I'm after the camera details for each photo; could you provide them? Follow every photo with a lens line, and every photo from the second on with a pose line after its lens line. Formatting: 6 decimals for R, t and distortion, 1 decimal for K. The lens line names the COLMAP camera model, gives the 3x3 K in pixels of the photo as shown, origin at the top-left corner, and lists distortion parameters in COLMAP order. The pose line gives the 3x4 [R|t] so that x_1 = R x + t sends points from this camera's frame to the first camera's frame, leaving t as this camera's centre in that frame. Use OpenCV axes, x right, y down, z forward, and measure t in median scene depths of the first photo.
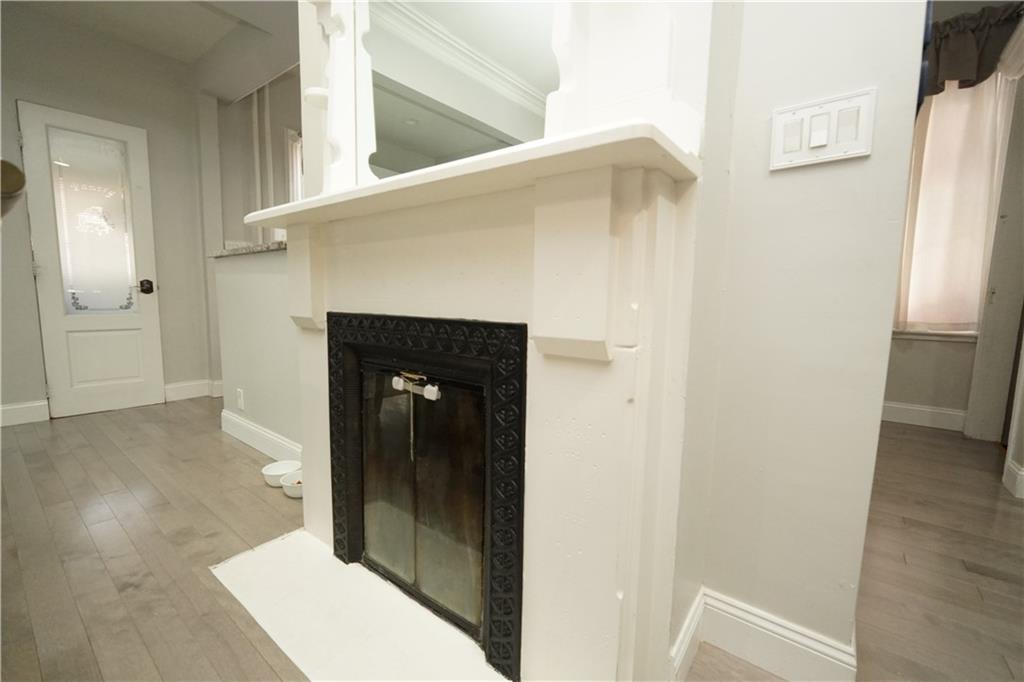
lens RADIAL K [[426.7, 0, 512.0], [0, 426.7, 341.0], [0, 0, 1]] dist [0.002868, 0.000282]
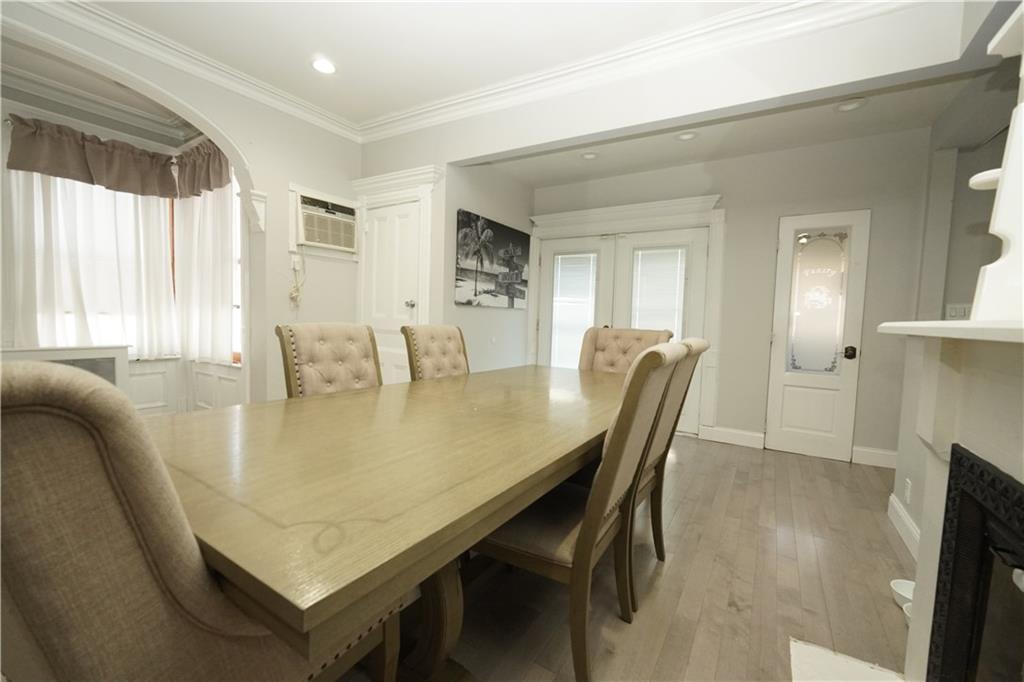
lens RADIAL K [[426.7, 0, 512.0], [0, 426.7, 341.0], [0, 0, 1]] dist [0.002868, 0.000282]
pose [[0.121188, 0.046374, -0.991546, 0.201431], [-0.132690, 0.990700, 0.030117, -0.127827], [0.983721, 0.127919, 0.126214, 0.021673]]
